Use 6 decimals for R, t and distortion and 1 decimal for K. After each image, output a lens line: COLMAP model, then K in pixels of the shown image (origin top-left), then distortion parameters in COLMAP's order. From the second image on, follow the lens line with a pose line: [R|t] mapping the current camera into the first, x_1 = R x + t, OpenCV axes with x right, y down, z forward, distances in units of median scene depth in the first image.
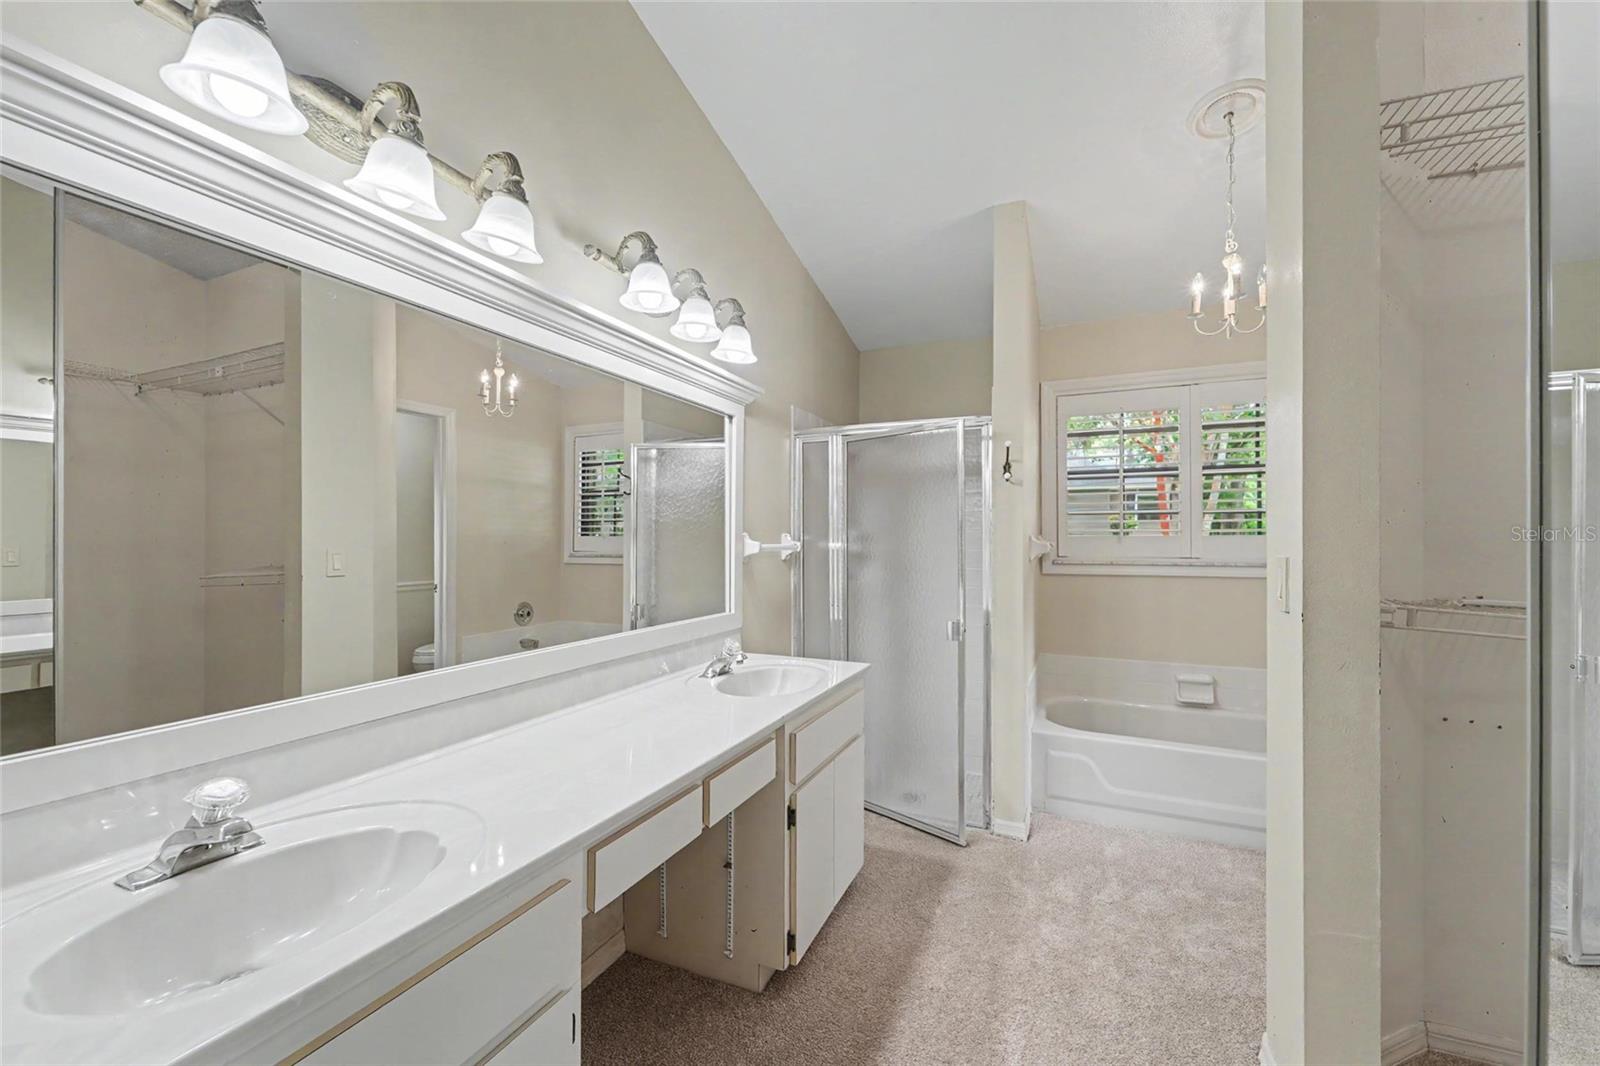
lens RADIAL K [[653.9, 0, 797.5], [0, 653.9, 535.7], [0, 0, 1]] dist [0.000148, -0.000708]
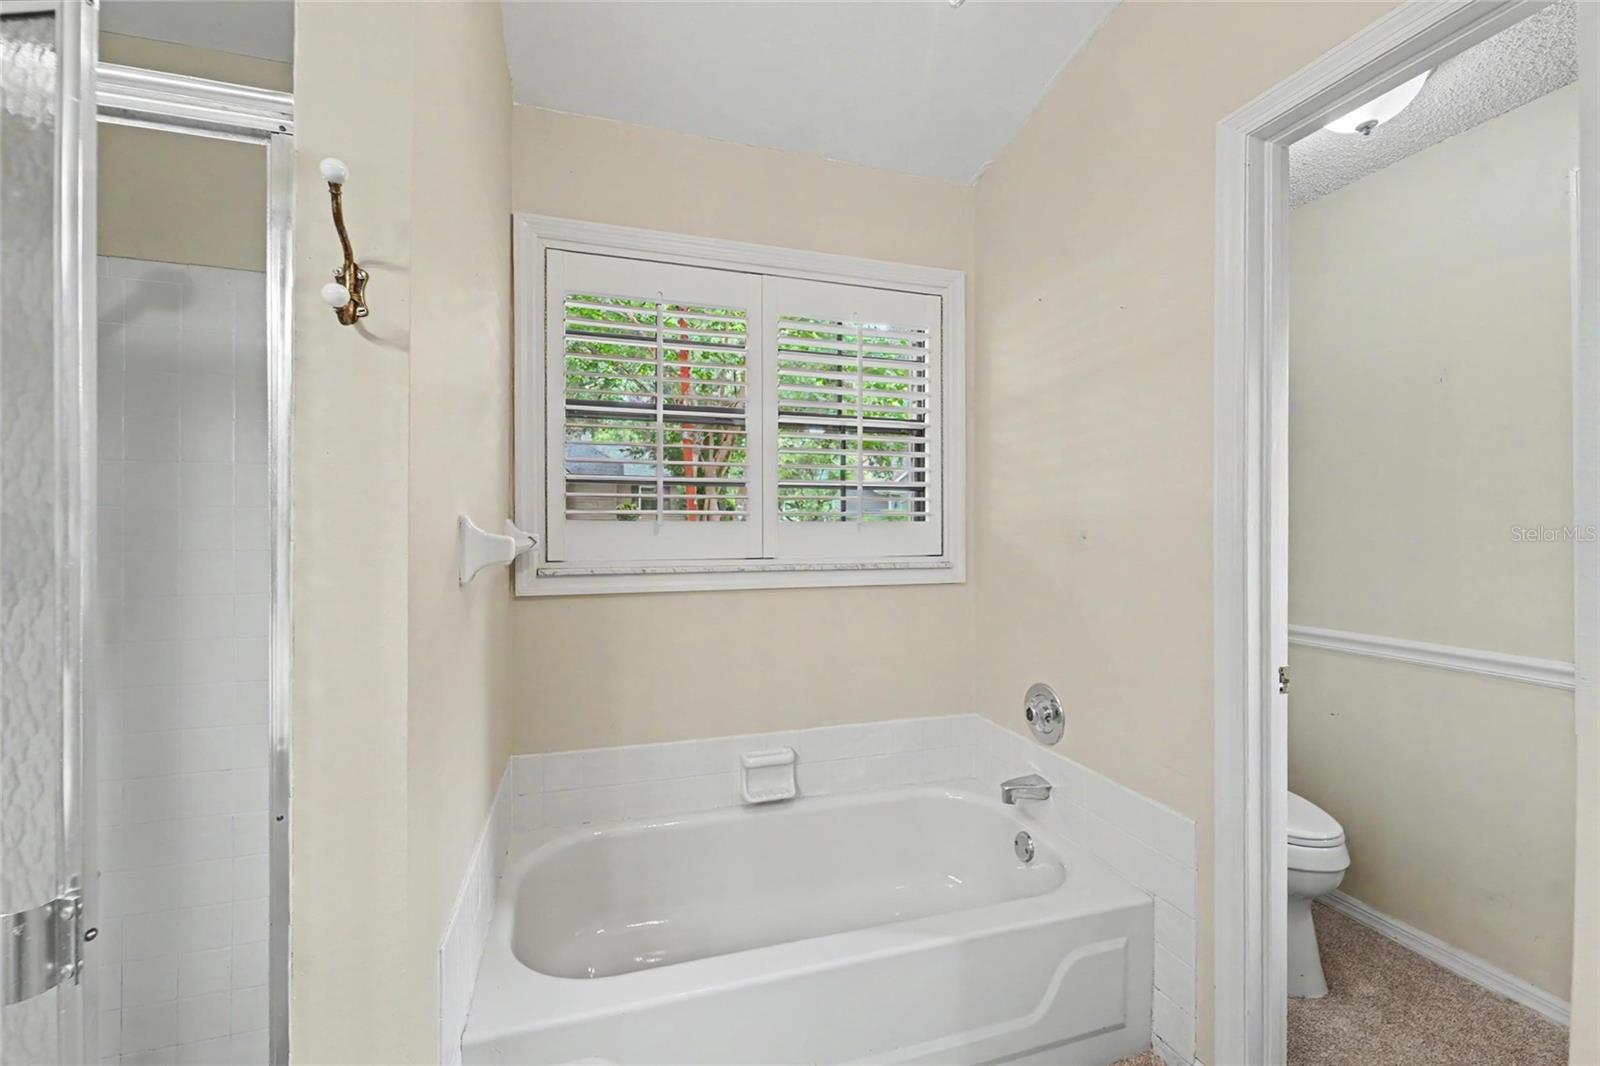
lens RADIAL K [[653.9, 0, 795.2], [0, 653.9, 520.5], [0, 0, 1]] dist [0.000148, -0.000708]
pose [[0.741557, -0.002841, 0.670884, 0.218773], [-0.003124, 0.999966, 0.007687, -0.006766], [-0.670882, -0.007796, 0.741523, 0.534247]]
